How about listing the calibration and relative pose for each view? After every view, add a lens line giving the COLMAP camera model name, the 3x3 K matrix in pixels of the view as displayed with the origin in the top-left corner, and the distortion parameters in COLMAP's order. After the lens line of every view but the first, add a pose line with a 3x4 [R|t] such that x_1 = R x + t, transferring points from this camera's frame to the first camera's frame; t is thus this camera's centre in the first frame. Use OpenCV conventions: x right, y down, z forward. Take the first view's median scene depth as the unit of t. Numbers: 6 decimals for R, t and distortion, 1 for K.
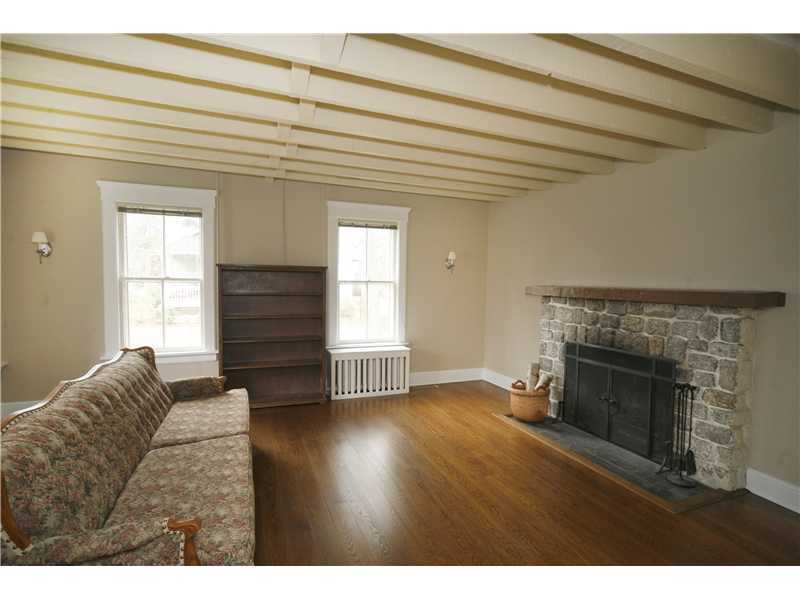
lens RADIAL K [[380.4, 0, 401.5], [0, 380.4, 299.7], [0, 0, 1]] dist [0.000219, 0.000169]
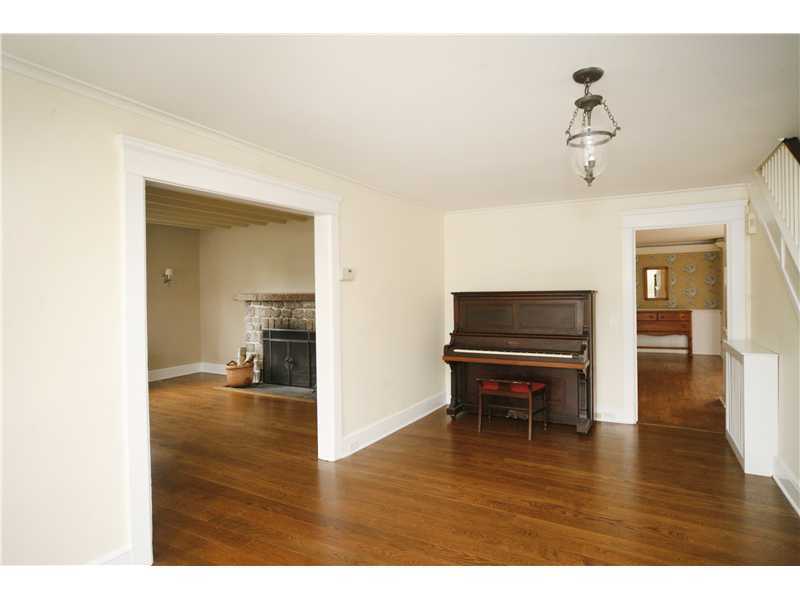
lens RADIAL K [[444.3, 0, 426.4], [0, 444.3, 290.8], [0, 0, 1]] dist [-0.001183, -0.000947]
pose [[0.742132, -0.026998, 0.669710, -0.271683], [0.060033, 0.997850, -0.026298, 0.039804], [-0.667560, 0.059721, 0.742157, -0.775679]]
